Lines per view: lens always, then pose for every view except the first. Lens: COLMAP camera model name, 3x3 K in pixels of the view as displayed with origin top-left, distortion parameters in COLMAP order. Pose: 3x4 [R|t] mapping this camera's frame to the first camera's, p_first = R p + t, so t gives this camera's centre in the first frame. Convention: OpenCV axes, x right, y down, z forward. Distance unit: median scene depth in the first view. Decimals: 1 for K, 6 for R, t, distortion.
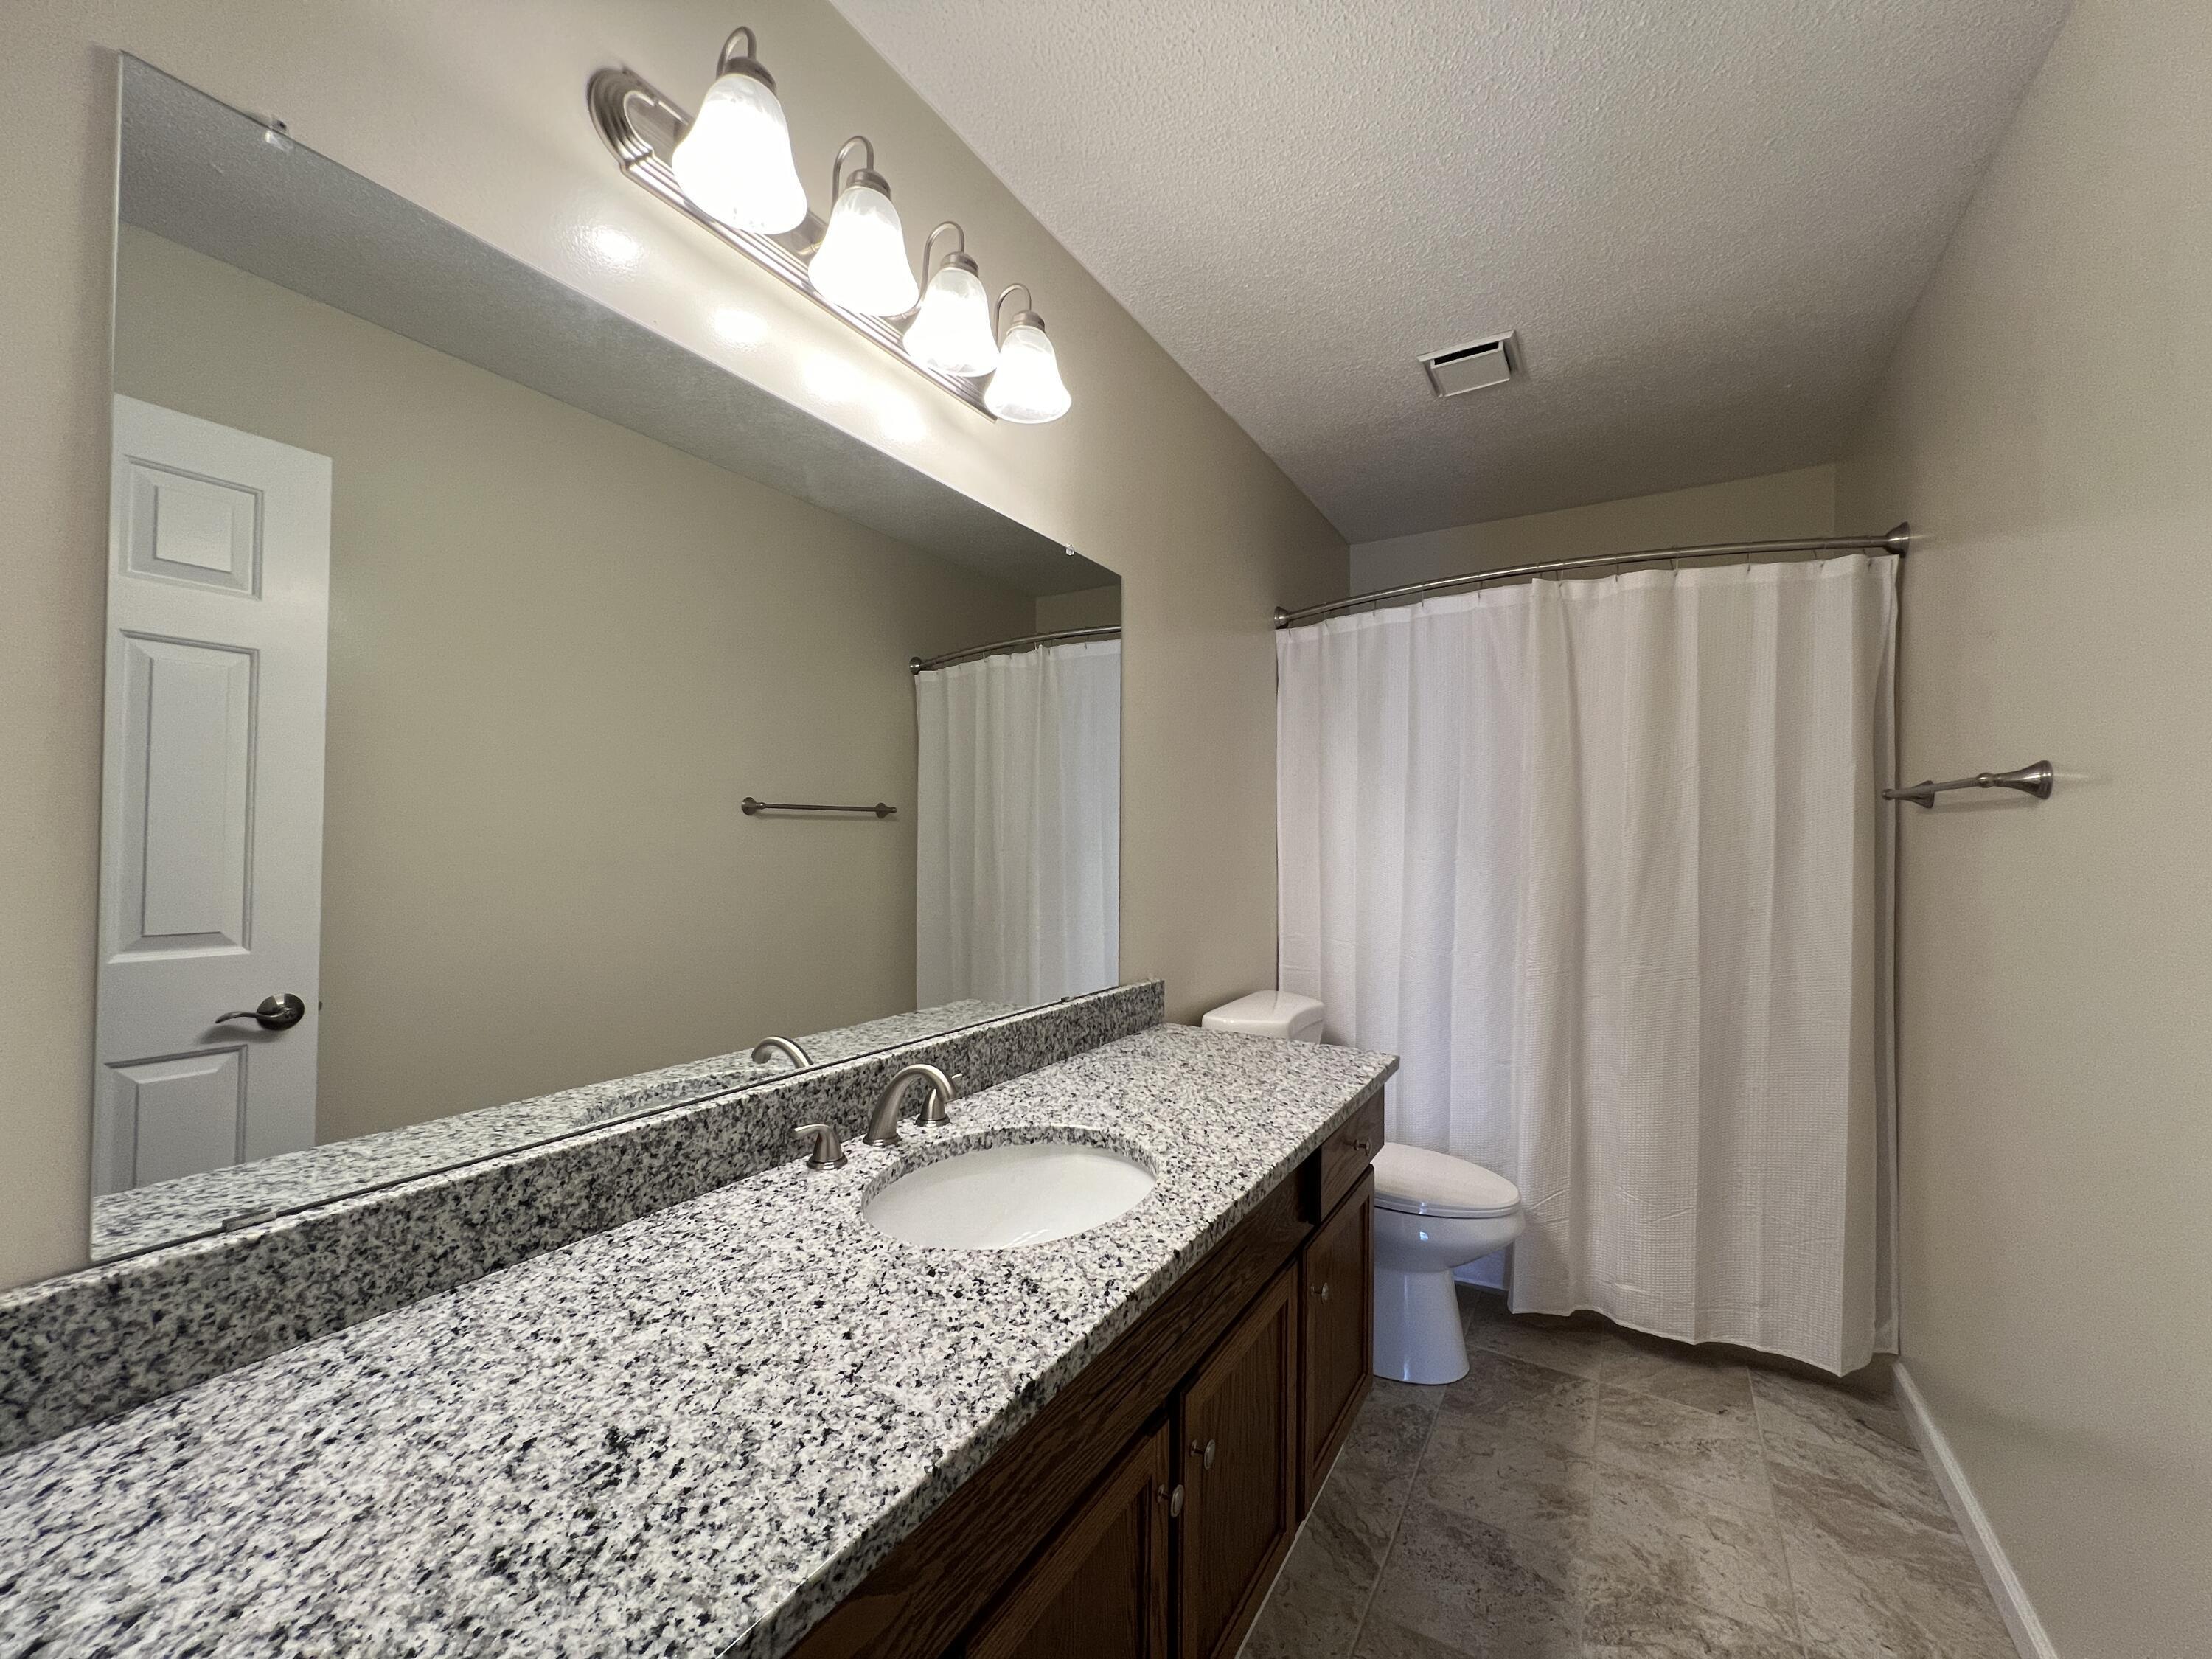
lens RADIAL K [[883.7, 0, 1104.9], [0, 883.7, 831.8], [0, 0, 1]] dist [-0.000719, 0.000425]
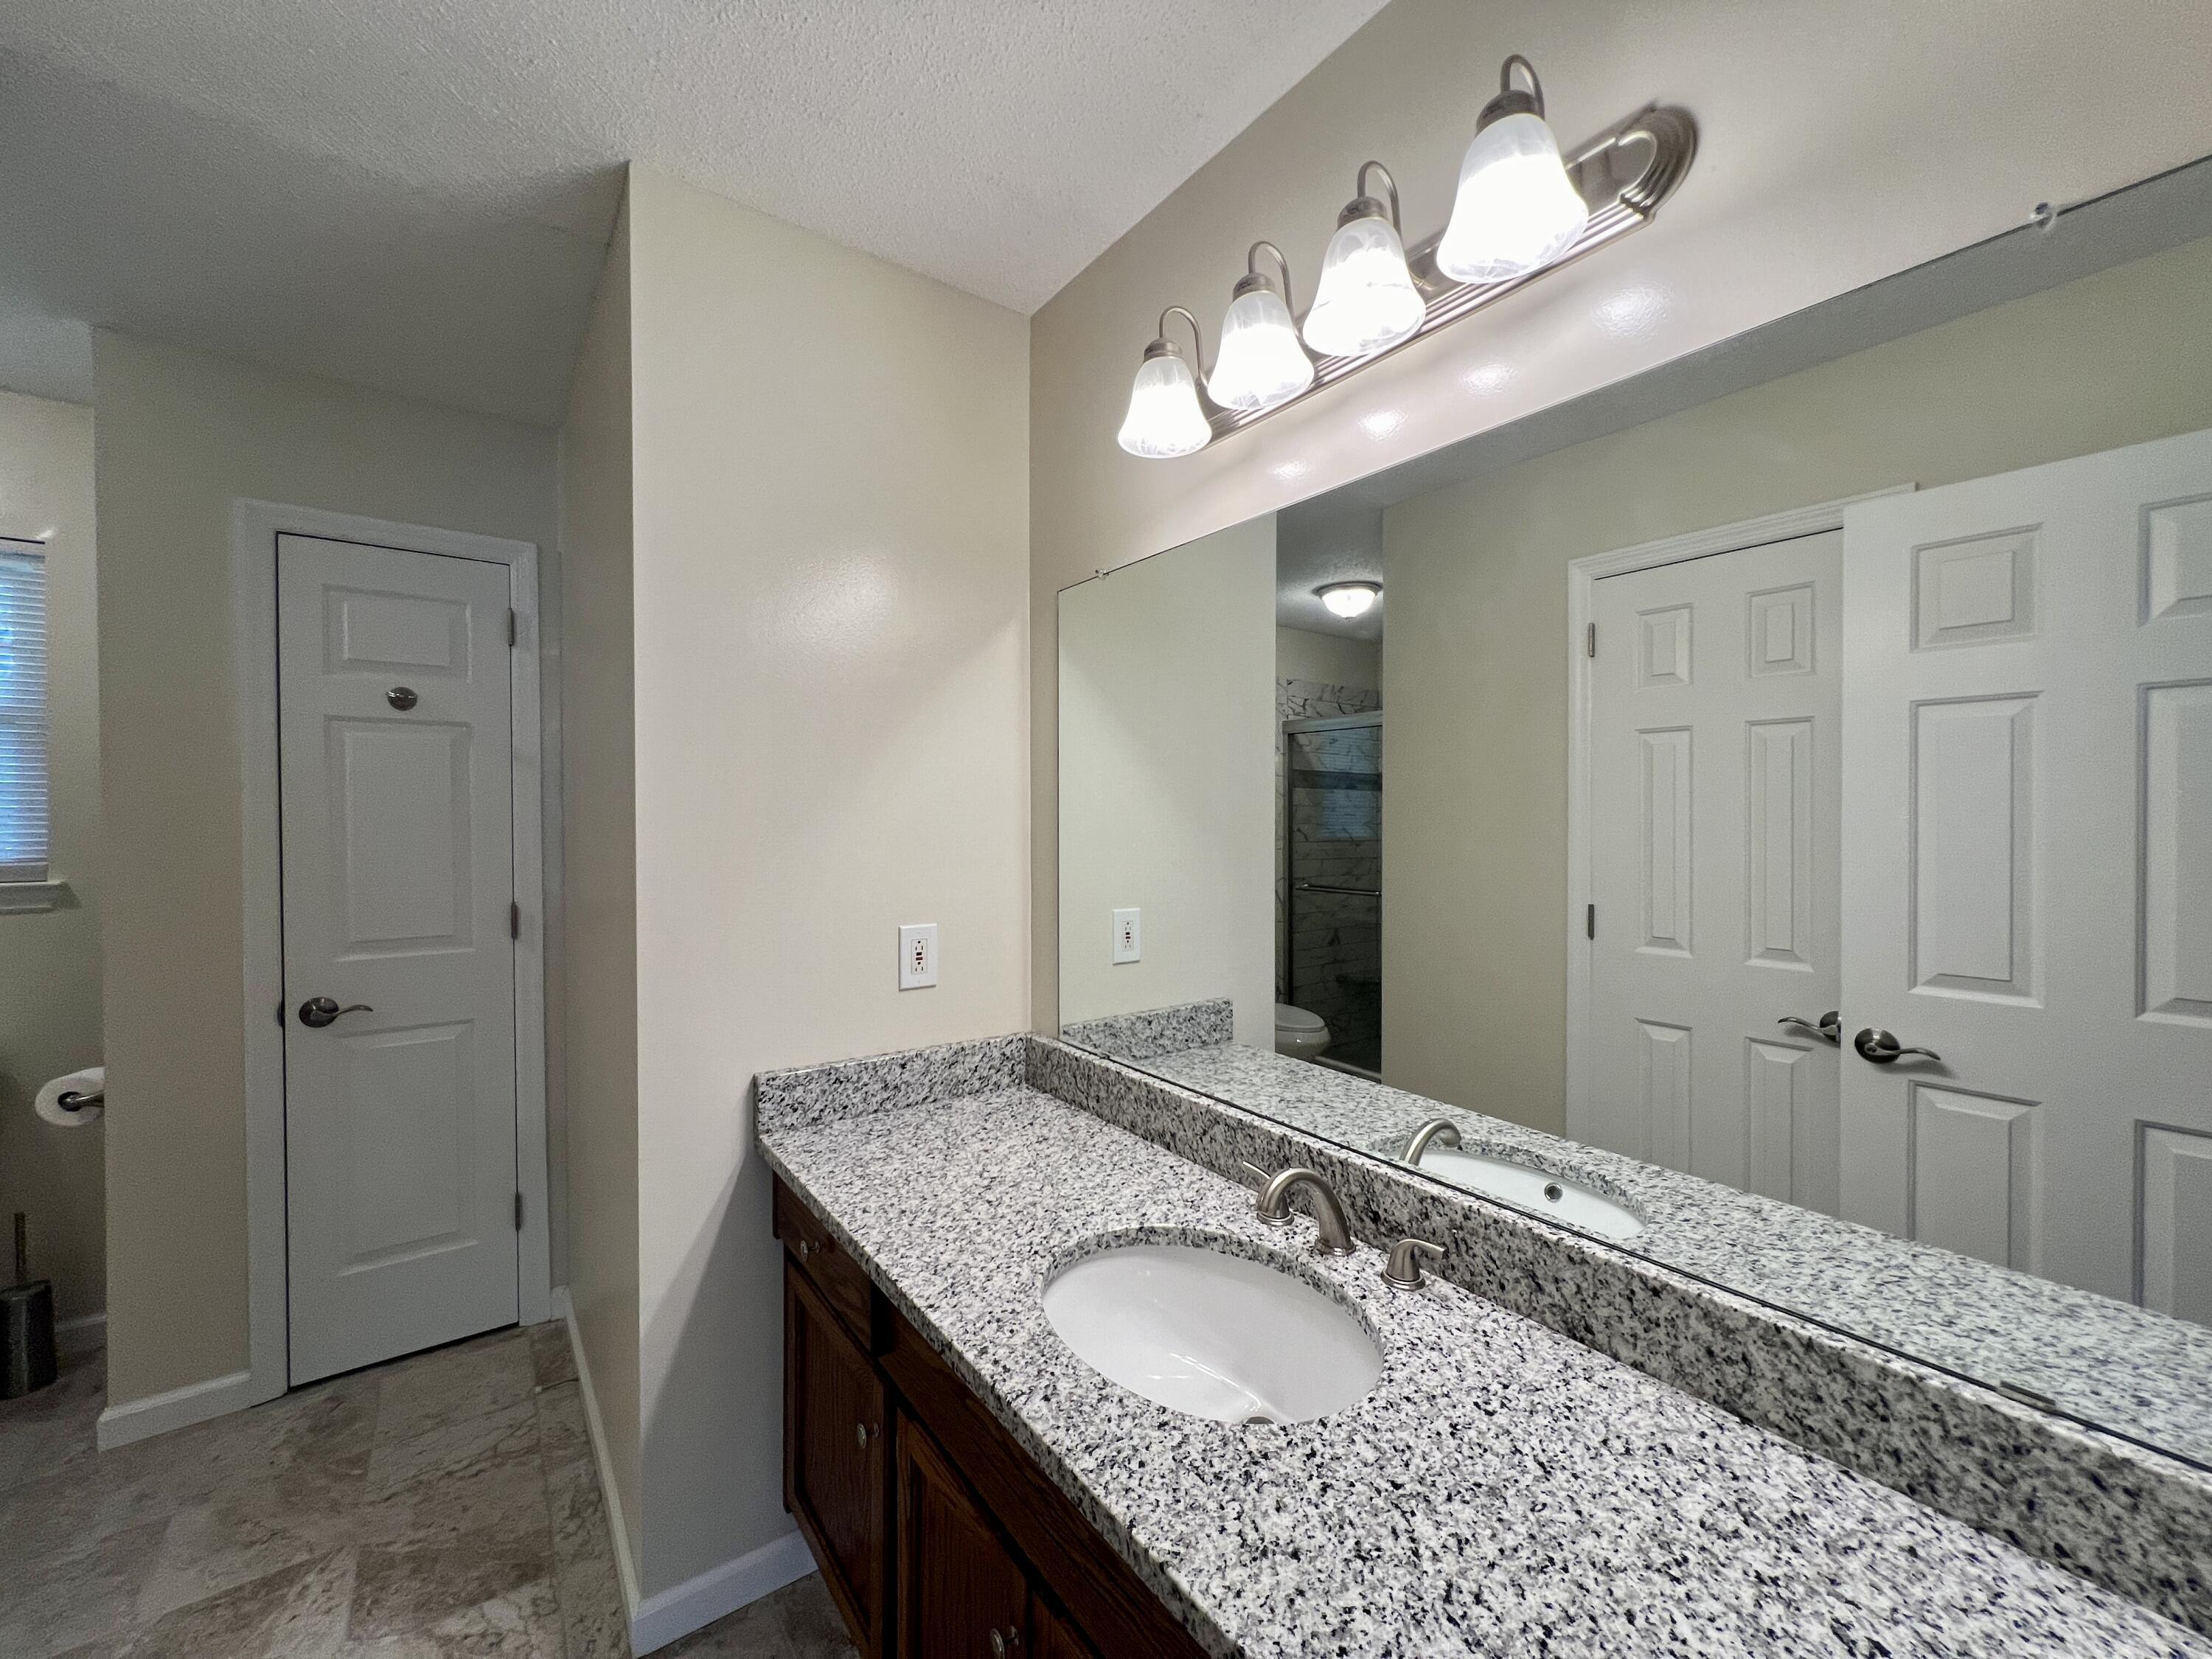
lens RADIAL K [[883.7, 0, 1106.0], [0, 883.7, 826.5], [0, 0, 1]] dist [-0.000719, 0.000425]
pose [[-0.386001, 0.003376, -0.922492, 0.658165], [0.009883, 0.999951, -0.000476, -0.072016], [0.922445, -0.009301, -0.386015, 1.135100]]
